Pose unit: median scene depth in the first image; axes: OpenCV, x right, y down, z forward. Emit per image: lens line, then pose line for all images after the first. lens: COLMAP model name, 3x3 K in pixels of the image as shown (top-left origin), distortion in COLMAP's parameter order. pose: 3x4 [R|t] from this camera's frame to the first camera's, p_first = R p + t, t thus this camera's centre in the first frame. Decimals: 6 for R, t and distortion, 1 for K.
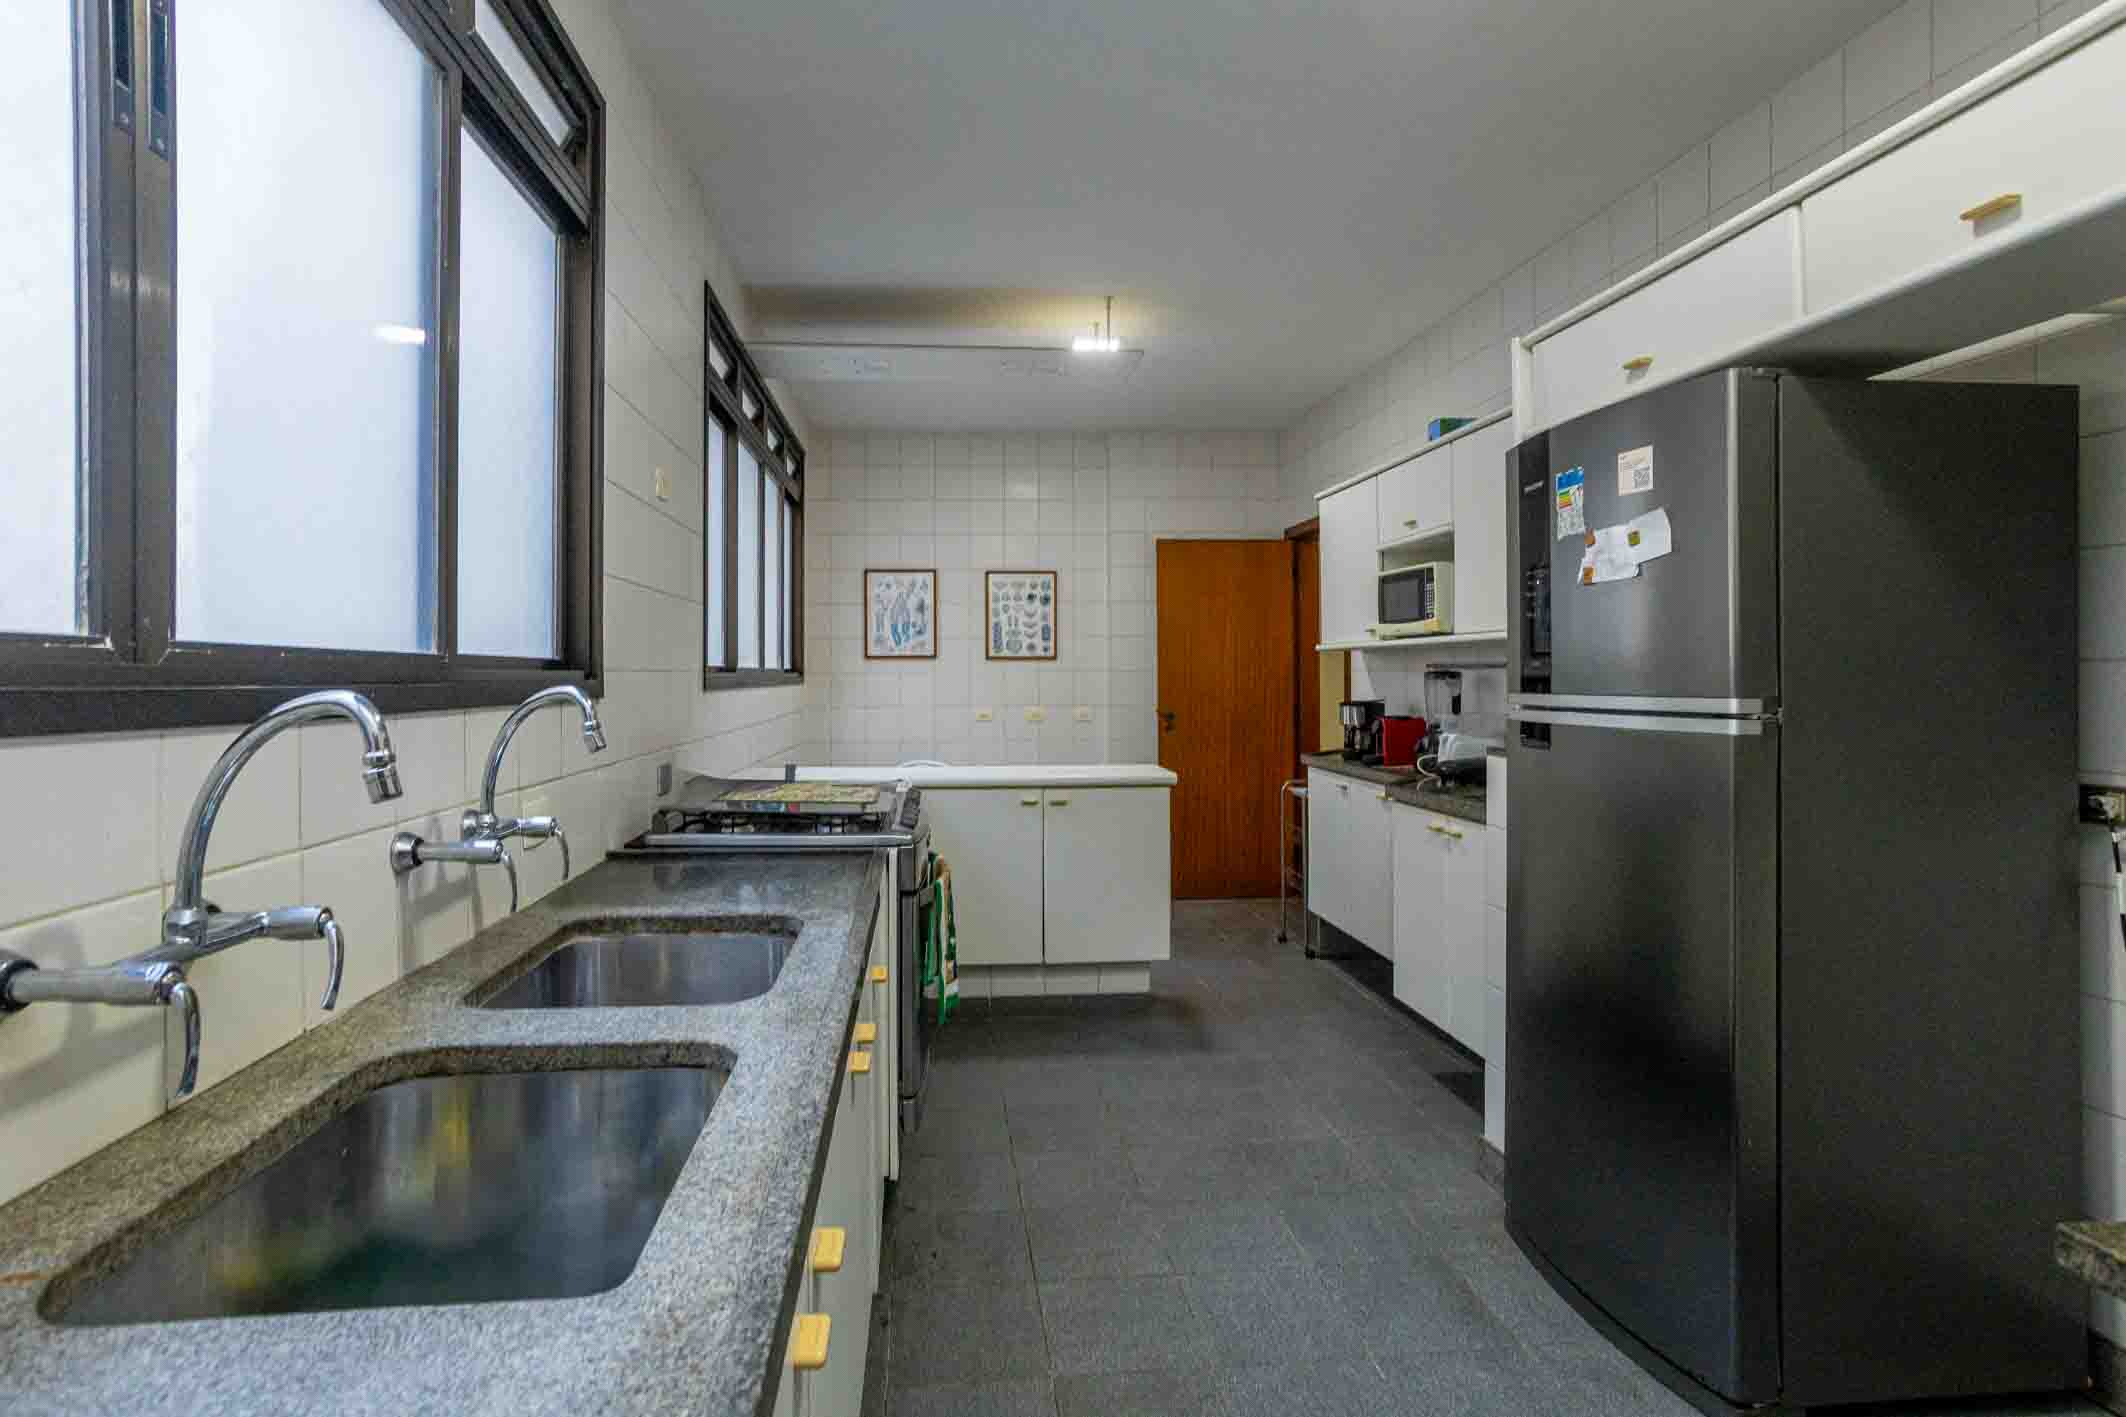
lens RADIAL K [[1035.9, 0, 1026.3], [0, 1035.9, 686.5], [0, 0, 1]] dist [-0.036409, 0.009105]
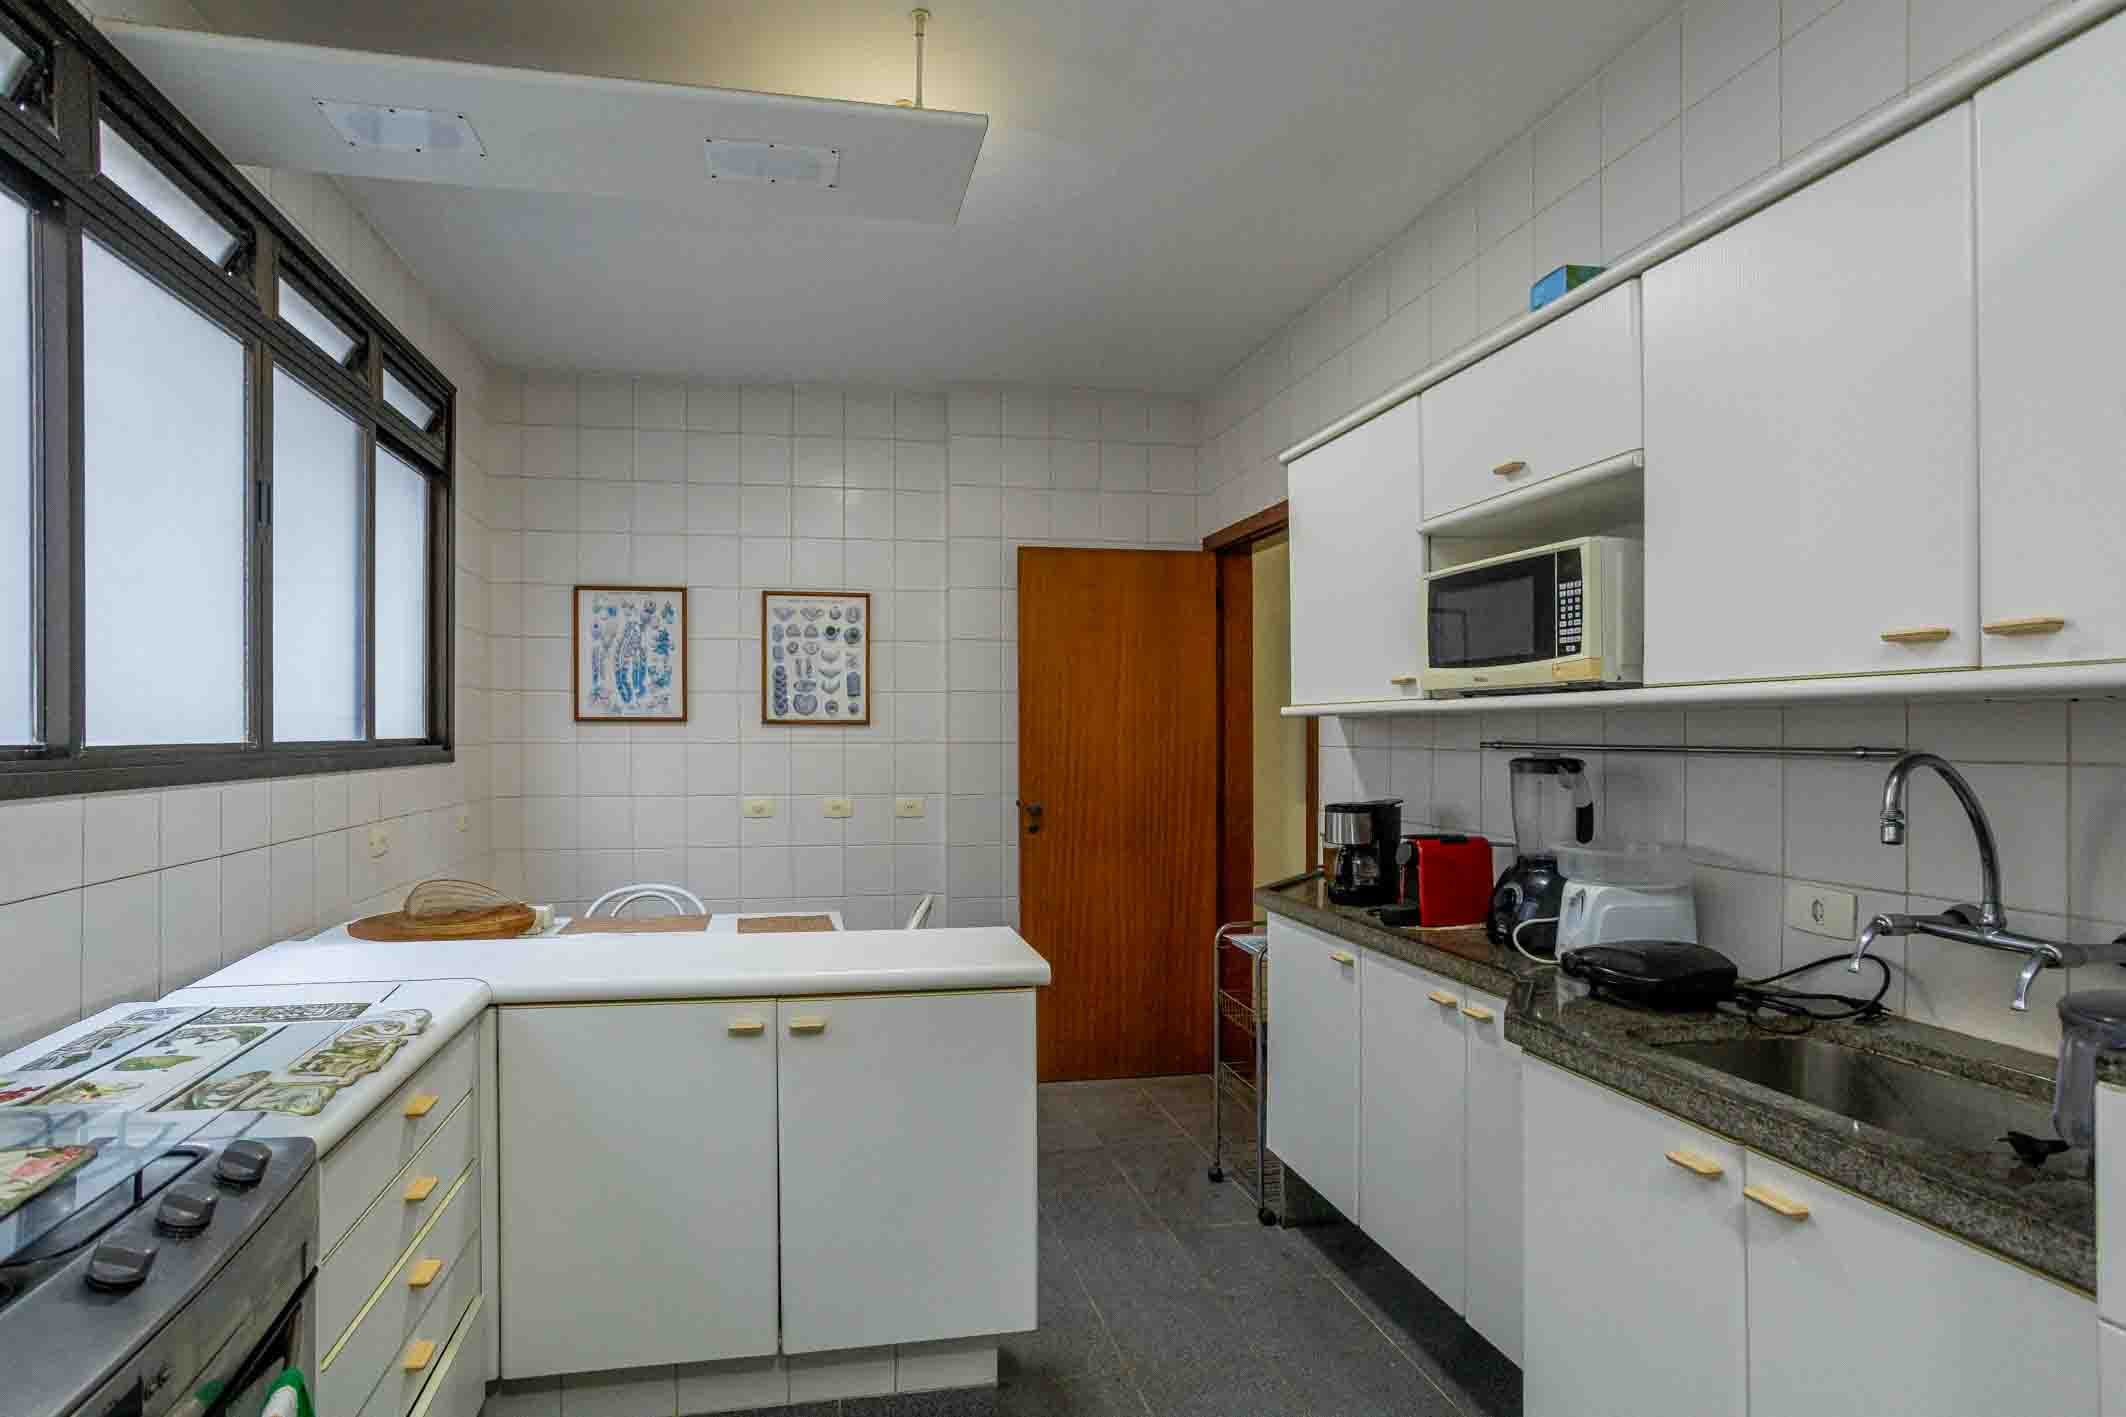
lens RADIAL K [[1062.5, 0, 1067.0], [0, 1062.5, 722.9], [0, 0, 1]] dist [-0.002035, -0.000225]
pose [[0.986171, 0.005122, 0.165650, 0.050092], [-0.001396, 0.999744, -0.022599, -0.014820], [-0.165723, 0.022055, 0.985926, 0.363269]]
